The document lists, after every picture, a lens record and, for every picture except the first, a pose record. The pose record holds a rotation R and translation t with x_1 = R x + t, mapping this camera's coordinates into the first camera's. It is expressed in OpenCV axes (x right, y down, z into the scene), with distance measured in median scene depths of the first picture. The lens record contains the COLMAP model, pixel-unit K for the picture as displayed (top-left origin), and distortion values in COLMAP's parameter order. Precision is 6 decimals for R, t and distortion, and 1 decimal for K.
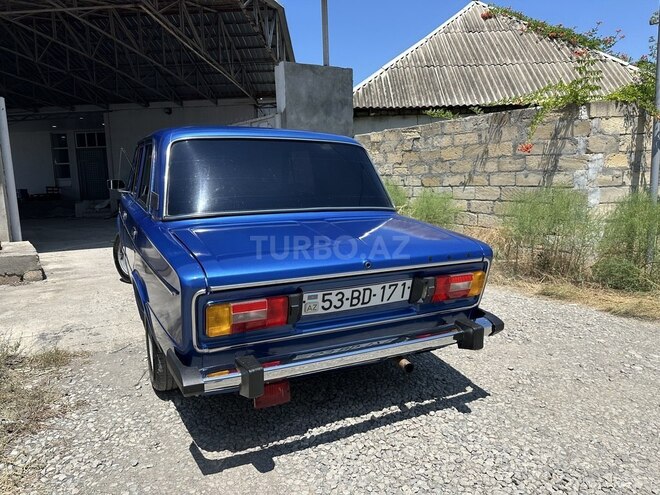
lens RADIAL K [[469.0, 0, 331.9], [0, 469.0, 243.8], [0, 0, 1]] dist [0.033624, -0.040812]
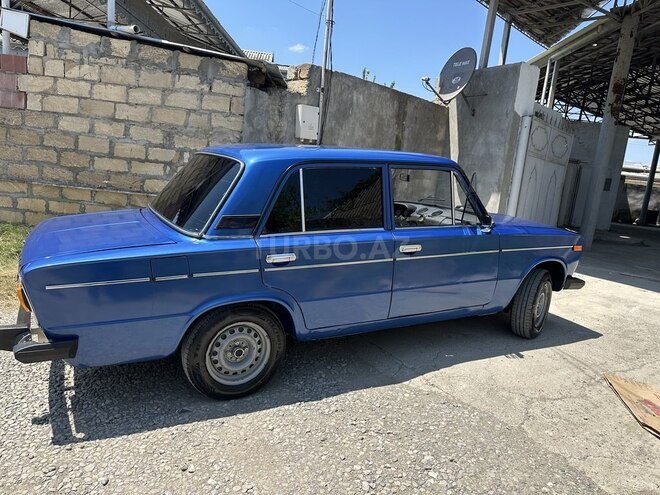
lens RADIAL K [[469.0, 0, 327.4], [0, 469.0, 246.3], [0, 0, 1]] dist [0.033624, -0.040812]
pose [[0.038098, 0.192041, -0.980647, 1.379225], [-0.220616, 0.958760, 0.179184, -0.366070], [0.974616, 0.209520, 0.078894, 1.624293]]
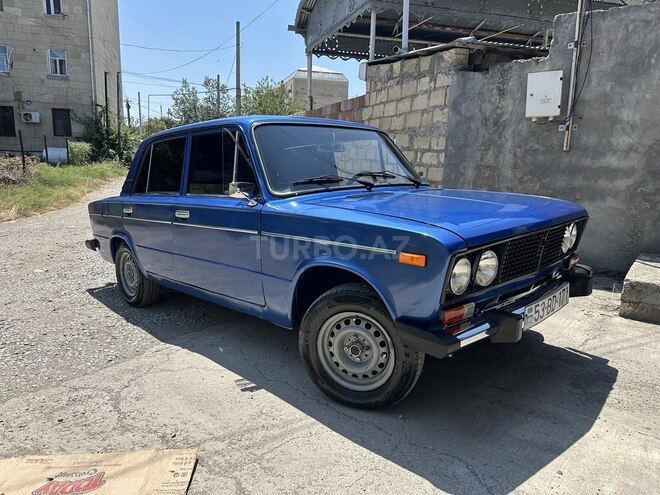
lens RADIAL K [[469.0, 0, 329.8], [0, 469.0, 245.8], [0, 0, 1]] dist [0.033624, -0.040812]
pose [[-0.948363, 0.061602, -0.311149, -0.021383], [-0.037429, 0.952371, 0.302636, -0.516432], [0.314972, 0.298655, -0.900887, 3.481340]]
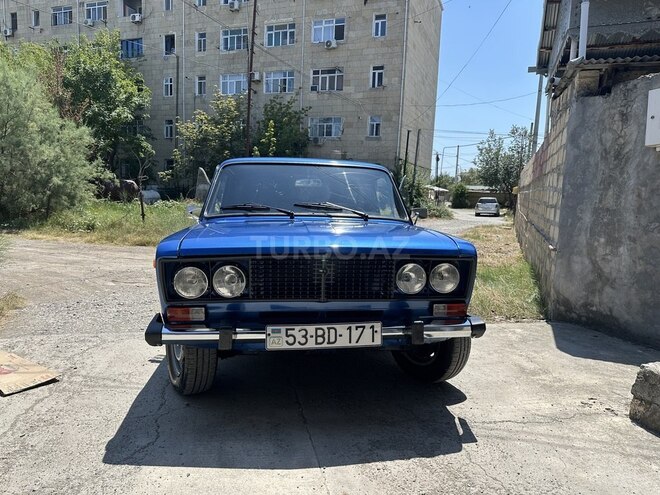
lens RADIAL K [[469.0, 0, 328.8], [0, 469.0, 246.0], [0, 0, 1]] dist [0.033624, -0.040812]
pose [[-0.939199, -0.045040, 0.340407, -1.176992], [0.028137, 0.977932, 0.207022, -0.487959], [-0.342219, 0.204013, -0.917205, 3.609098]]
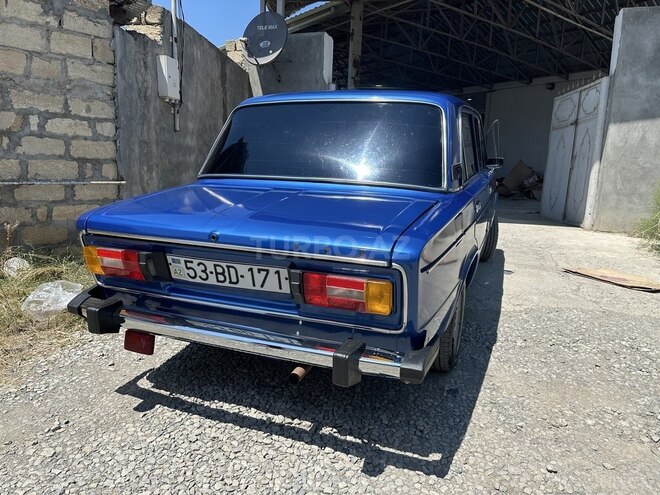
lens RADIAL K [[469.0, 0, 330.1], [0, 469.0, 244.2], [0, 0, 1]] dist [0.033624, -0.040812]
pose [[0.672933, 0.162934, -0.721536, 0.784517], [-0.135036, 0.986107, 0.096738, -0.052075], [0.727273, 0.032335, 0.685586, 0.508476]]
